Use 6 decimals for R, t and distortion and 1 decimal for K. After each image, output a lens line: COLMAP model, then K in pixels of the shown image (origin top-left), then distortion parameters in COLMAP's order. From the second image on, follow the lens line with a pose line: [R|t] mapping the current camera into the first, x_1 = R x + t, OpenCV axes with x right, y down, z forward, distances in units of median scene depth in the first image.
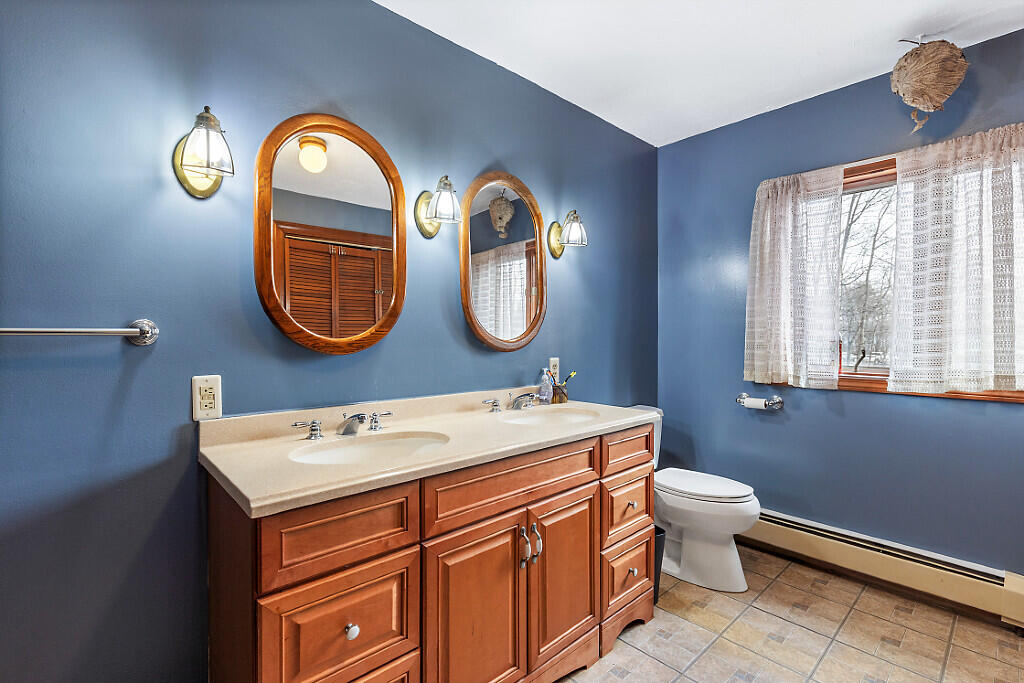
lens RADIAL K [[463.0, 0, 487.2], [0, 463.0, 341.3], [0, 0, 1]] dist [-0.002399, -0.000340]
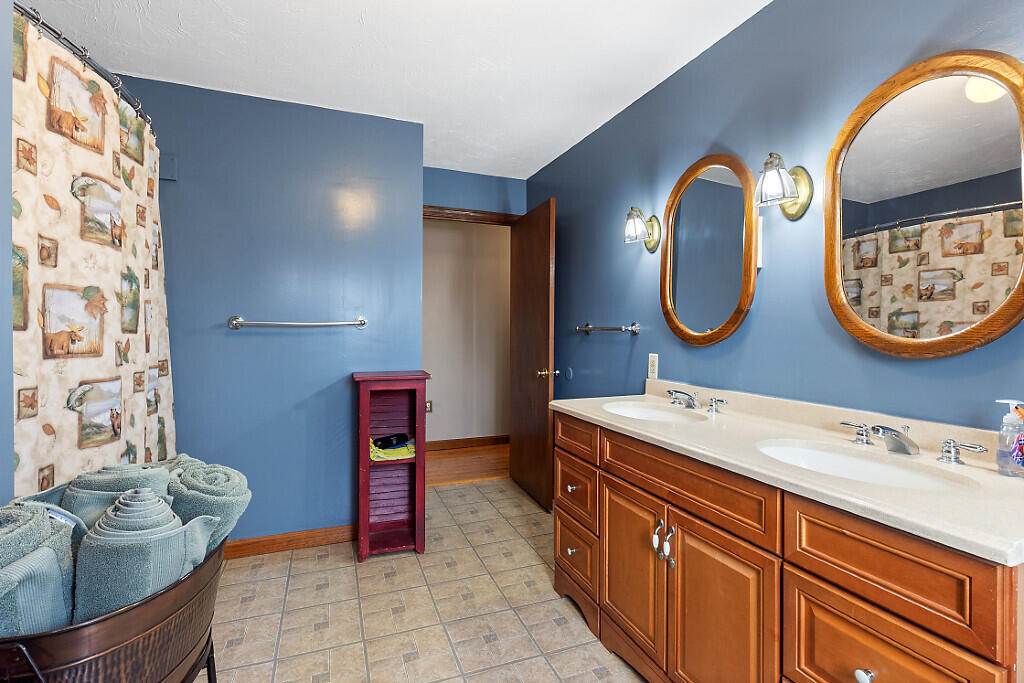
lens RADIAL K [[470.5, 0, 500.4], [0, 470.5, 330.9], [0, 0, 1]] dist [-0.001504, -0.000269]
pose [[-0.352353, 0.002914, -0.935862, 1.359627], [-0.016521, 0.999820, 0.009334, -0.019301], [0.935721, 0.018751, -0.352242, 1.191254]]
